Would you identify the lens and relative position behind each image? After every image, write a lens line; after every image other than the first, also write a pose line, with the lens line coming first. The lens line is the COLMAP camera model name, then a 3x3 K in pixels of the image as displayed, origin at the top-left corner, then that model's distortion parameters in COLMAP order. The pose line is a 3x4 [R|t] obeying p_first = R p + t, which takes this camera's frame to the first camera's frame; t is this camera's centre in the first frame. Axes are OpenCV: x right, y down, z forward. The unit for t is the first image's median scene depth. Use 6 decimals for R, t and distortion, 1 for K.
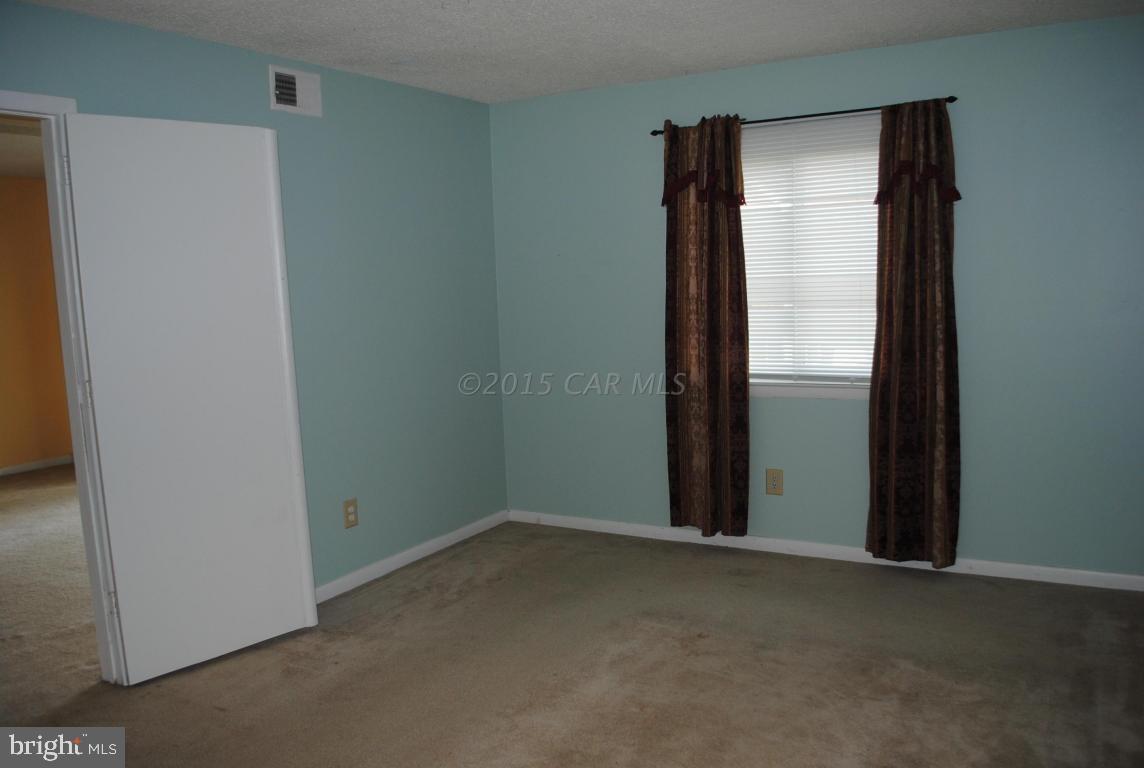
lens RADIAL K [[911.9, 0, 585.9], [0, 911.9, 382.1], [0, 0, 1]] dist [-0.081081, 0.000201]
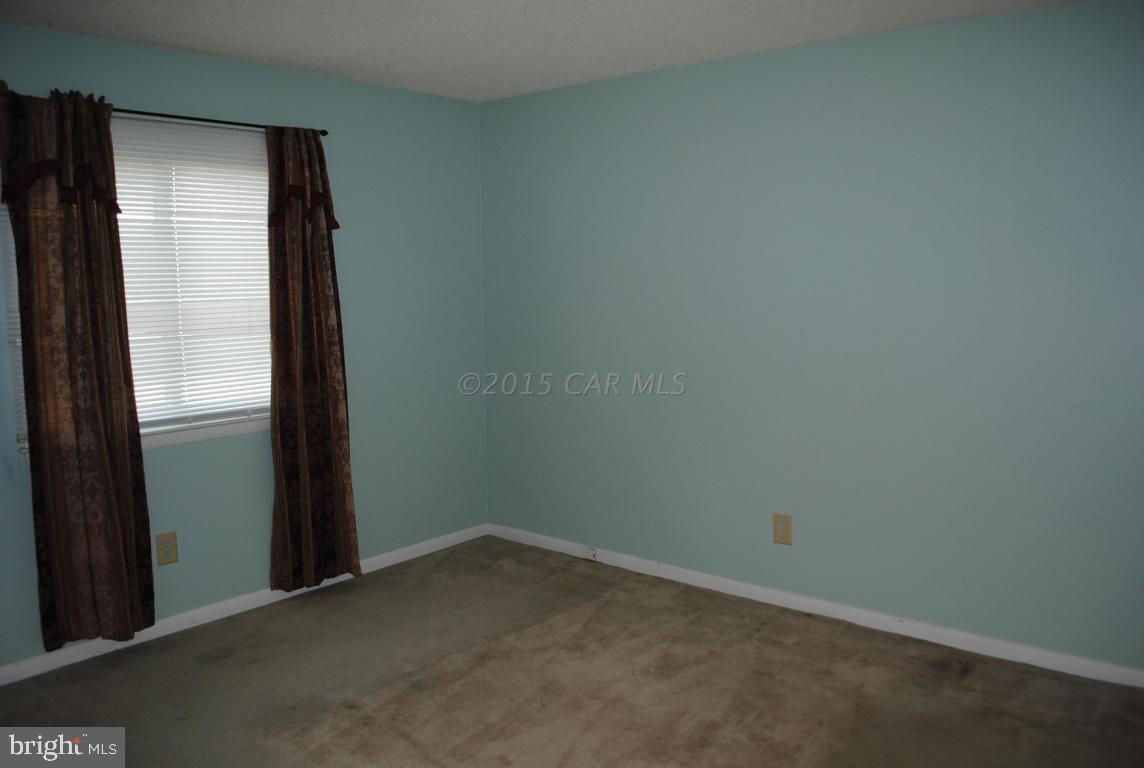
lens RADIAL K [[943.2, 0, 572.0], [0, 943.2, 384.0], [0, 0, 1]] dist [-0.013090, -0.003543]
pose [[0.198234, -0.079139, 0.976955, -0.591887], [0.124919, 0.990647, 0.054901, -0.043528], [-0.972162, 0.111157, 0.206266, 0.478449]]
